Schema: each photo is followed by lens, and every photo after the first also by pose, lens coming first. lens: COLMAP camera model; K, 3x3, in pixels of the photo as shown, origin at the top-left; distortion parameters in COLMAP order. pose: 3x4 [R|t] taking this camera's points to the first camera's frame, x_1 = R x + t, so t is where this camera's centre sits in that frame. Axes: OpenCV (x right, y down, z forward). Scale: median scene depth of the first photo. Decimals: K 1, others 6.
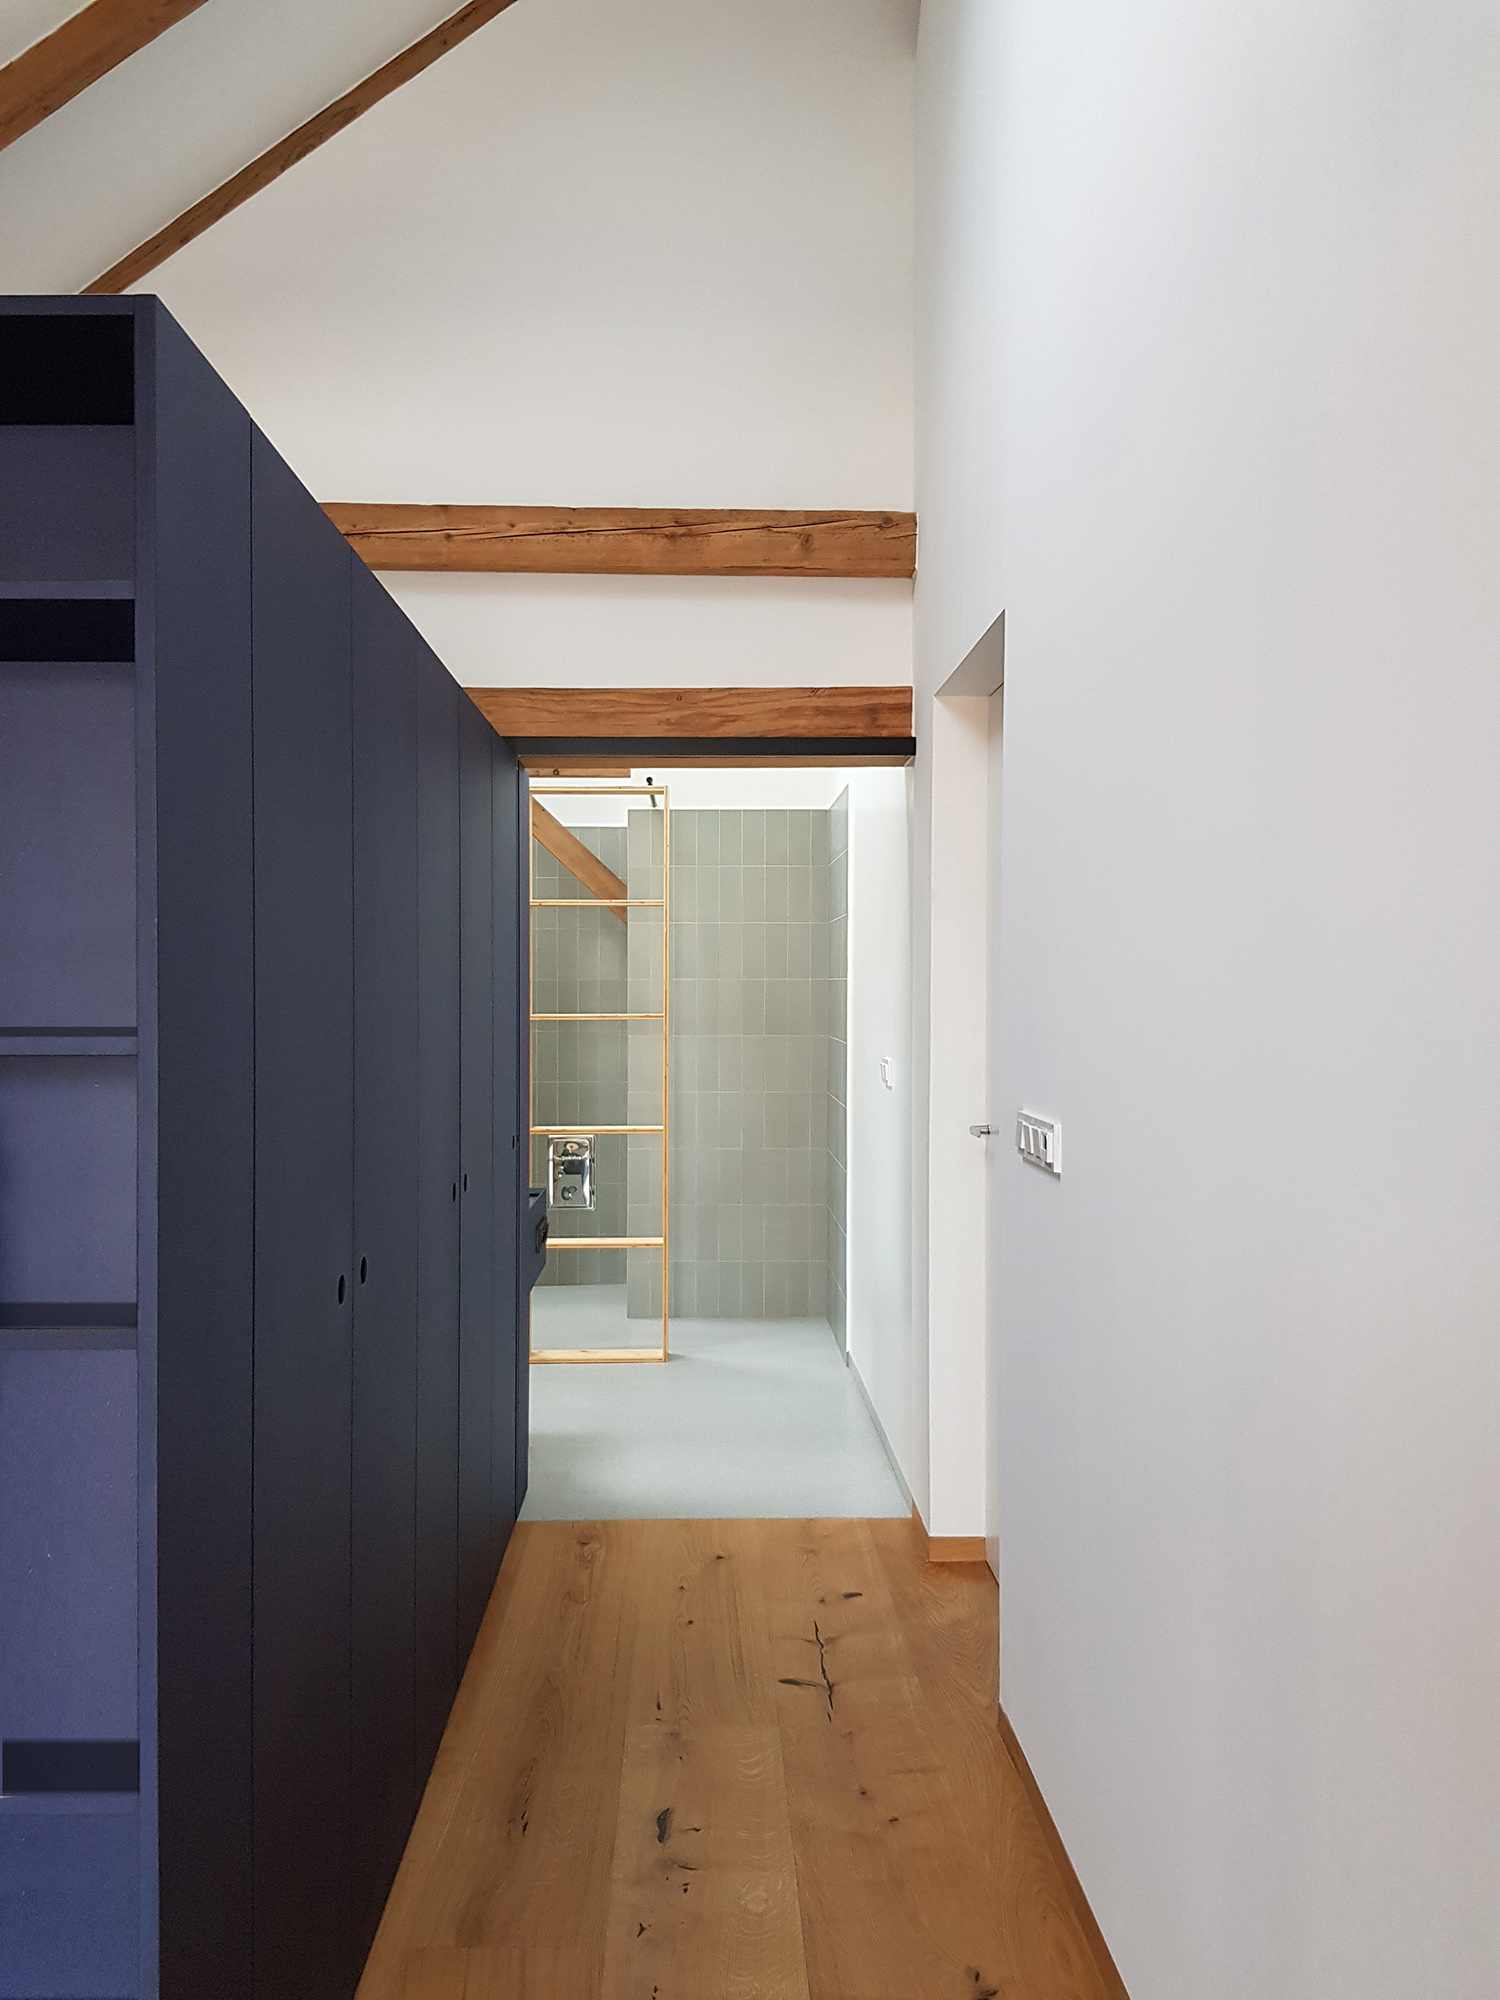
lens RADIAL K [[1585.6, 0, 750.0], [0, 1585.6, 1000.0], [0, 0, 1]] dist [0.045760, -0.102917]
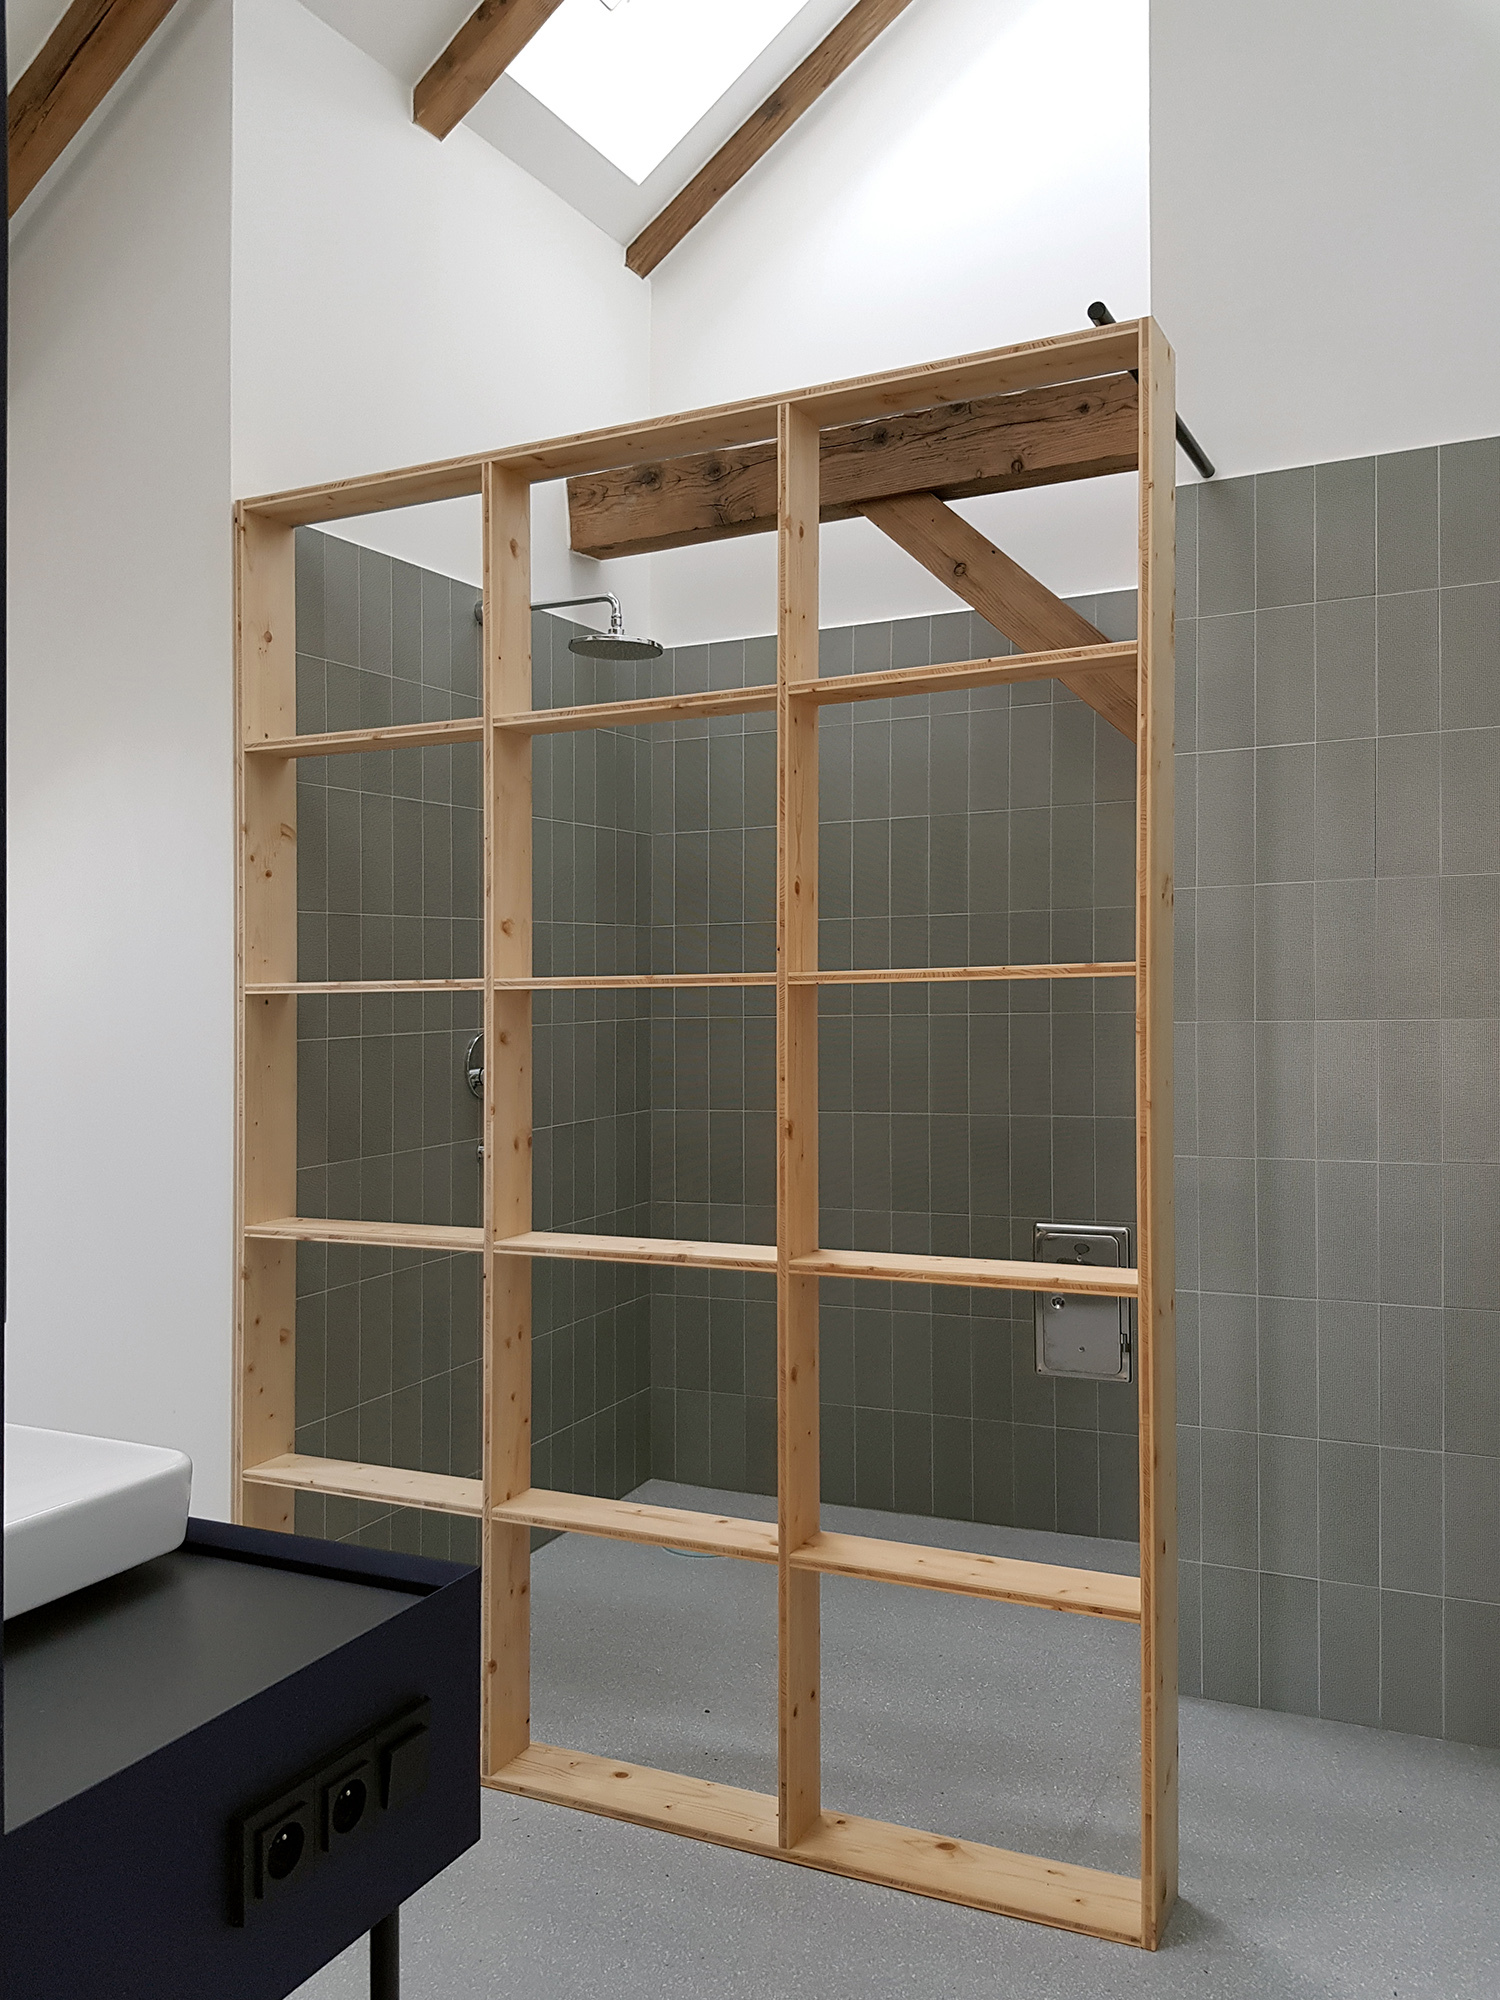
lens RADIAL K [[1585.6, 0, 750.0], [0, 1585.6, 1000.0], [0, 0, 1]] dist [0.045760, -0.102917]
pose [[0.872488, -0.007466, -0.488579, 0.038270], [0.011738, 0.999915, 0.005682, 0.013366], [0.488495, -0.010692, 0.872501, 0.577596]]
